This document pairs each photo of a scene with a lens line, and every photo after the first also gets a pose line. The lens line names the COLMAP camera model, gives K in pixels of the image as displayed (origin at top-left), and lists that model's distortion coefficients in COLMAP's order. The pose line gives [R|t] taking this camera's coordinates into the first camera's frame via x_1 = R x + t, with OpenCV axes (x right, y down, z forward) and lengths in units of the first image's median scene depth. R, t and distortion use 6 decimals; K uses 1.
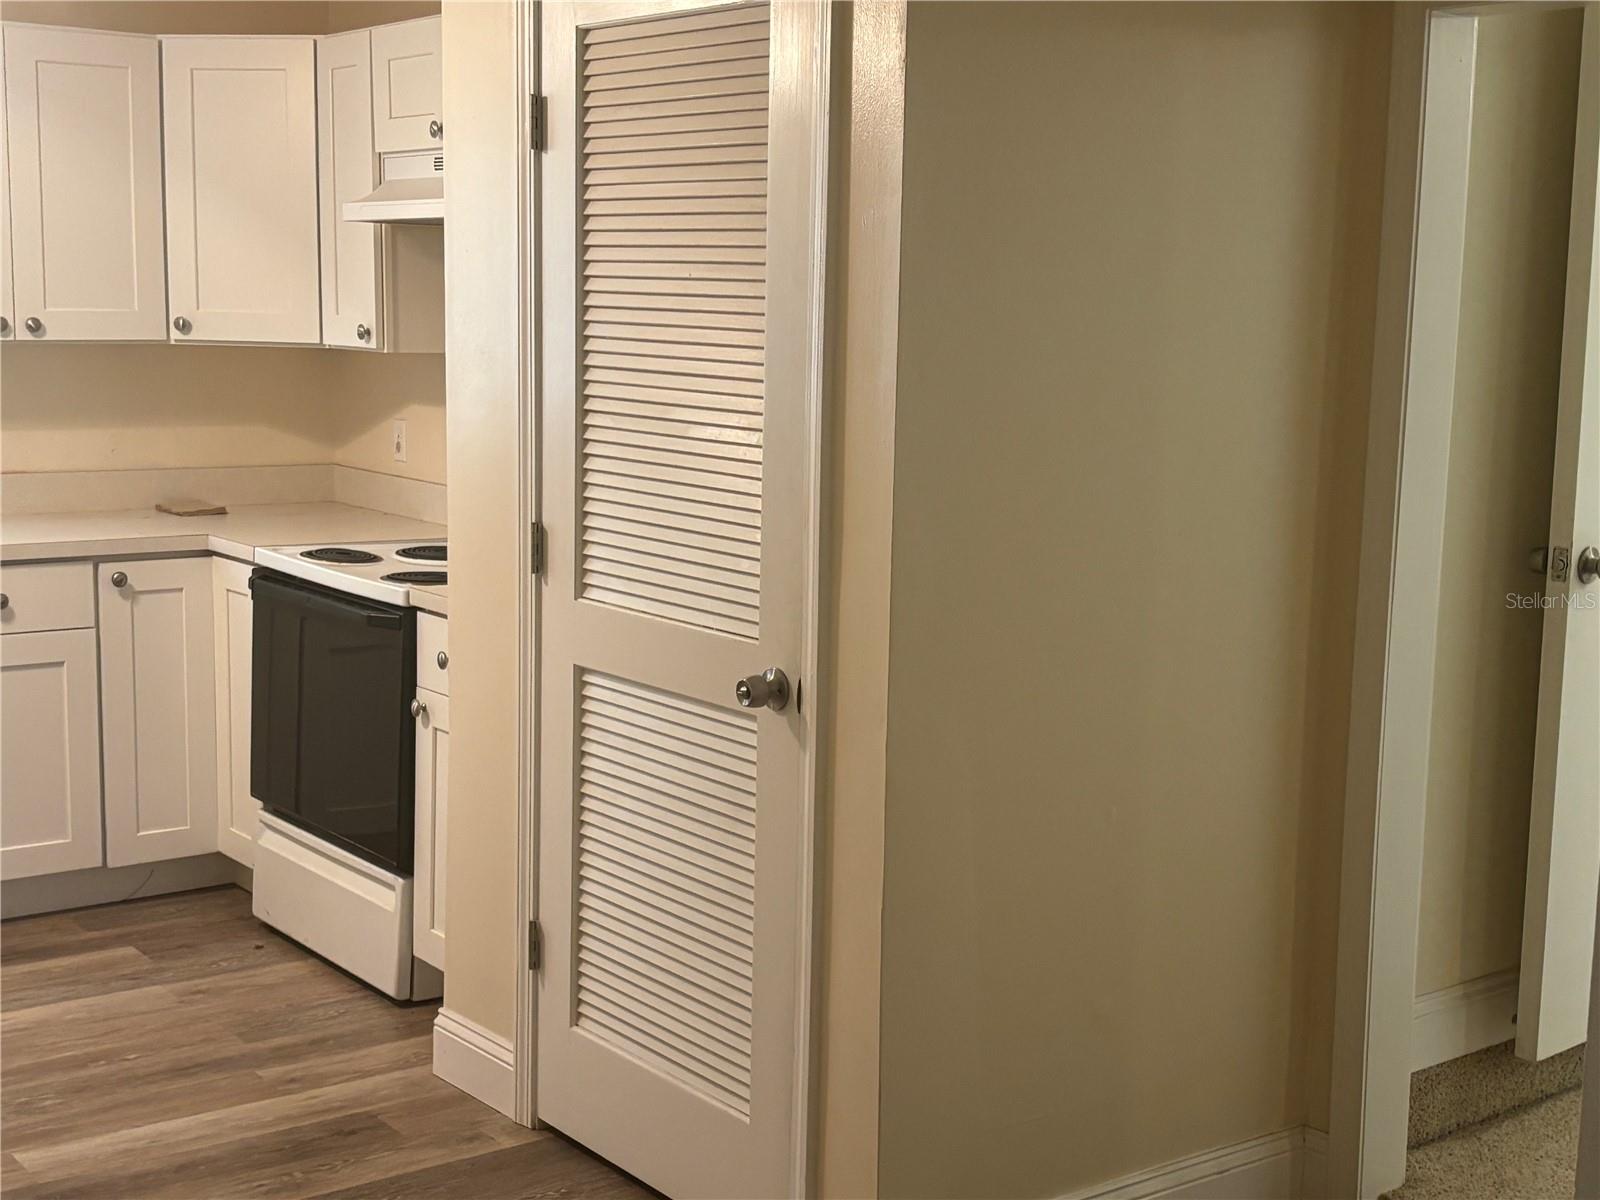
lens RADIAL K [[2156.0, 0, 790.3], [0, 2156.0, 603.7], [0, 0, 1]] dist [0.055988, 0.000000]
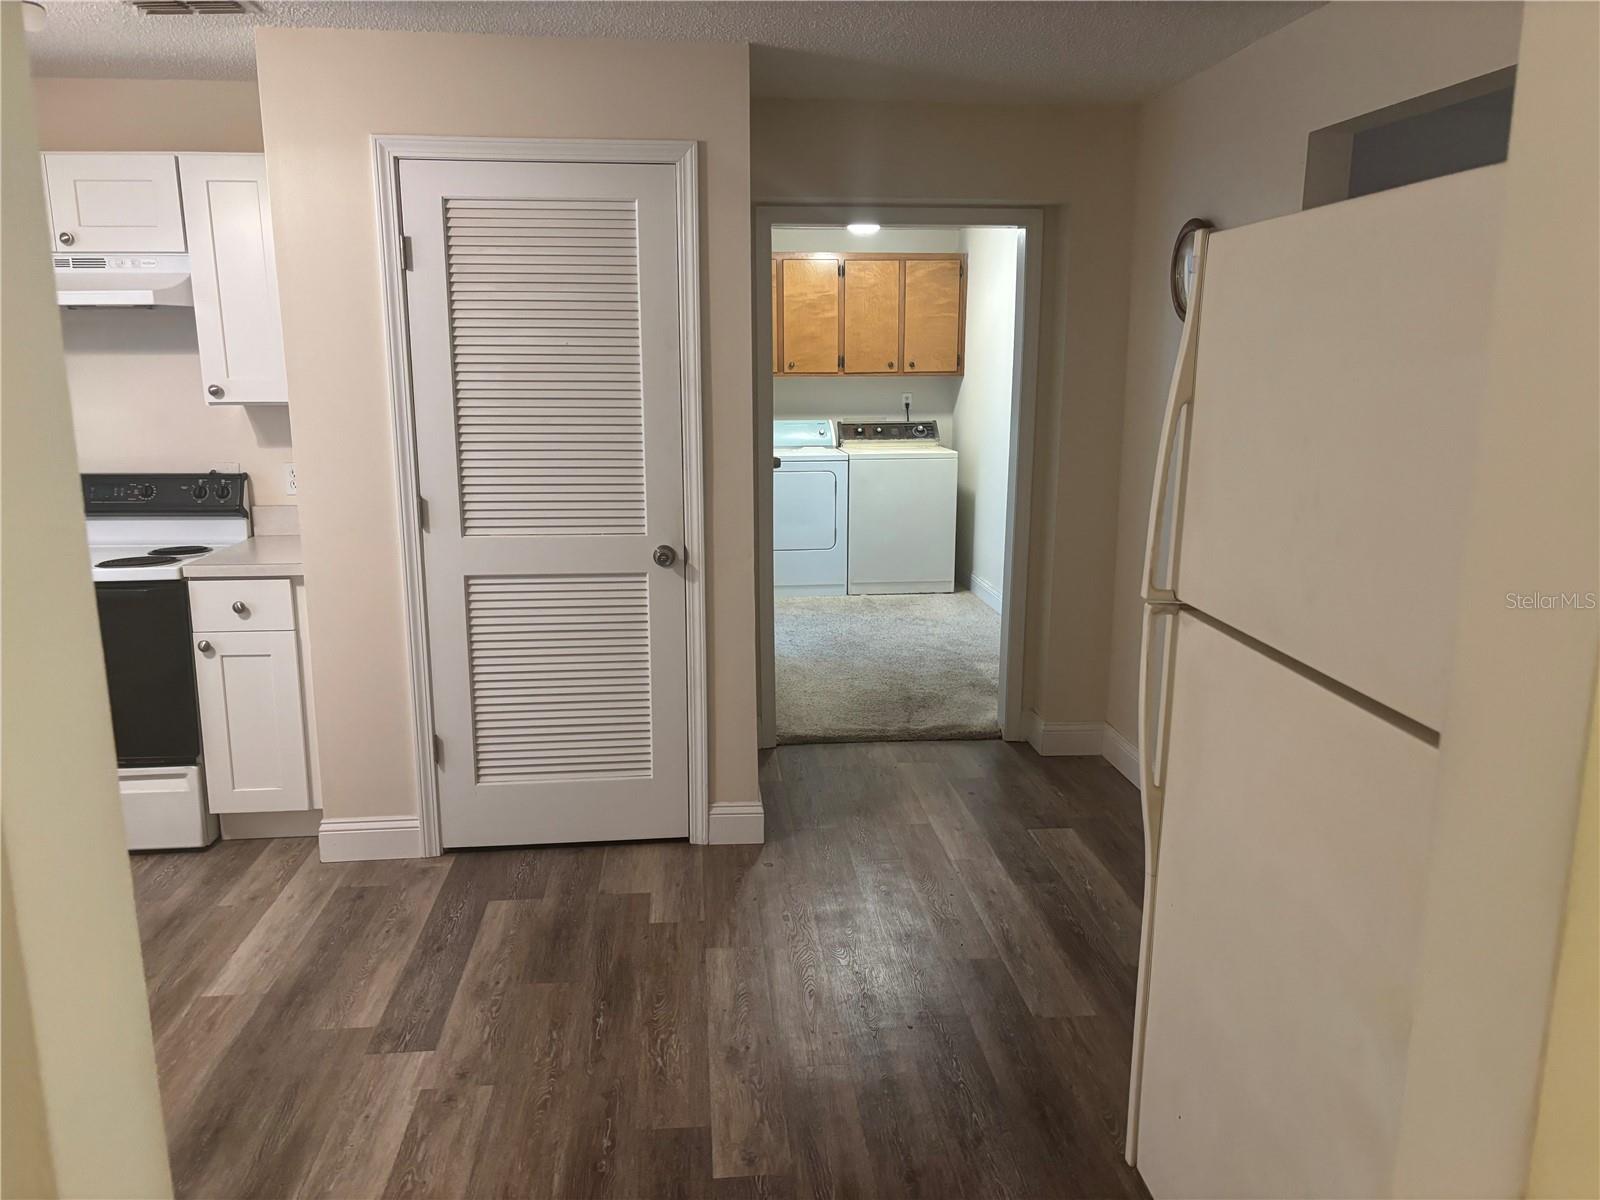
lens RADIAL K [[1214.0, 0, 797.8], [0, 1214.0, 594.6], [0, 0, 1]] dist [-0.007638, 0.001016]
pose [[0.525034, -0.187925, 0.830074, -0.631868], [0.136386, 0.981291, 0.135894, -0.042507], [-0.840082, 0.041861, 0.540841, 0.214830]]
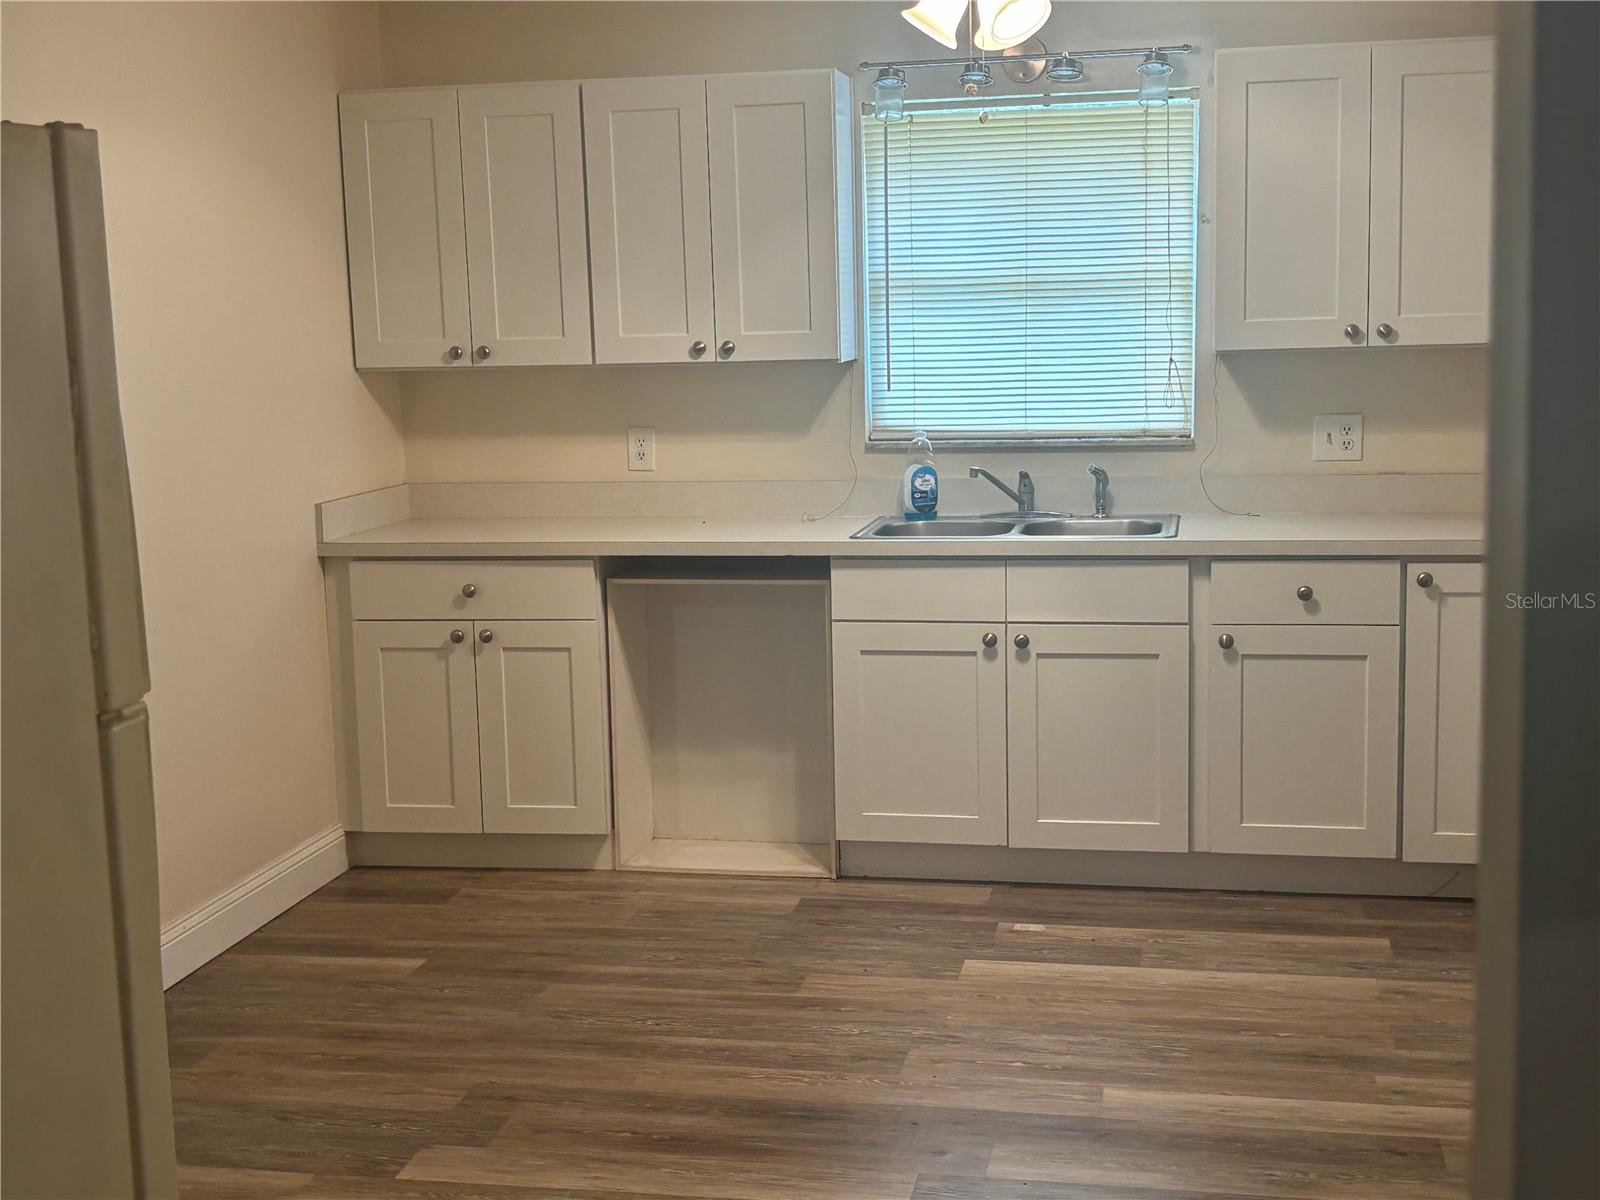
lens RADIAL K [[2156.0, 0, 786.1], [0, 2156.0, 603.2], [0, 0, 1]] dist [0.055988, 0.000000]
pose [[0.685263, 0.071667, -0.724761, 0.260838], [-0.070860, 0.996986, 0.031588, -0.013255], [0.724840, 0.029711, 0.688276, 0.100316]]
